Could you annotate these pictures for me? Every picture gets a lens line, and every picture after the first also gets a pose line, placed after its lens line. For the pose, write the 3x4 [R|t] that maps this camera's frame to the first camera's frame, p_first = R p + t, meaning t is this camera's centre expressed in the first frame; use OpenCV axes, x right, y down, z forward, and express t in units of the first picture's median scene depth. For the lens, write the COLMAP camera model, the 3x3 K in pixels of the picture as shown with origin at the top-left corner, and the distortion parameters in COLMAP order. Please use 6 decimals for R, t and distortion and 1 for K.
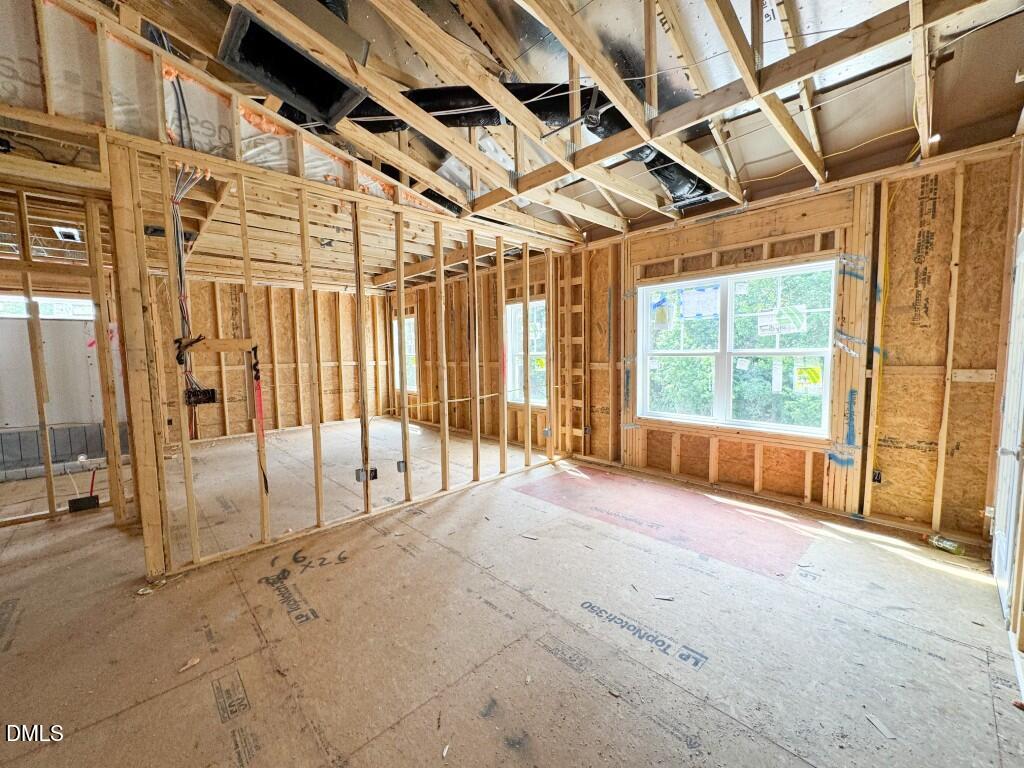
lens RADIAL K [[410.3, 0, 514.8], [0, 410.3, 385.6], [0, 0, 1]] dist [0.000445, -0.000215]
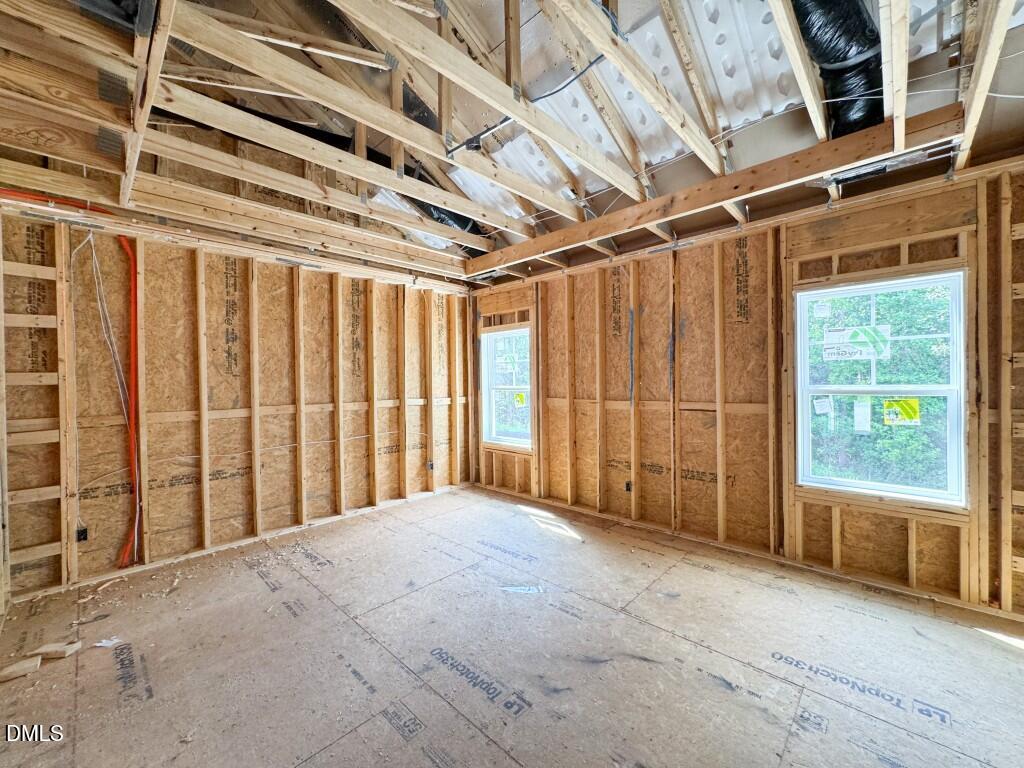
lens RADIAL K [[410.3, 0, 513.6], [0, 410.3, 386.2], [0, 0, 1]] dist [0.000445, -0.000215]
pose [[0.998786, 0.001273, 0.049246, -0.314824], [0.002106, 0.997649, -0.068495, -0.038863], [-0.049217, 0.068516, 0.996435, 0.420247]]
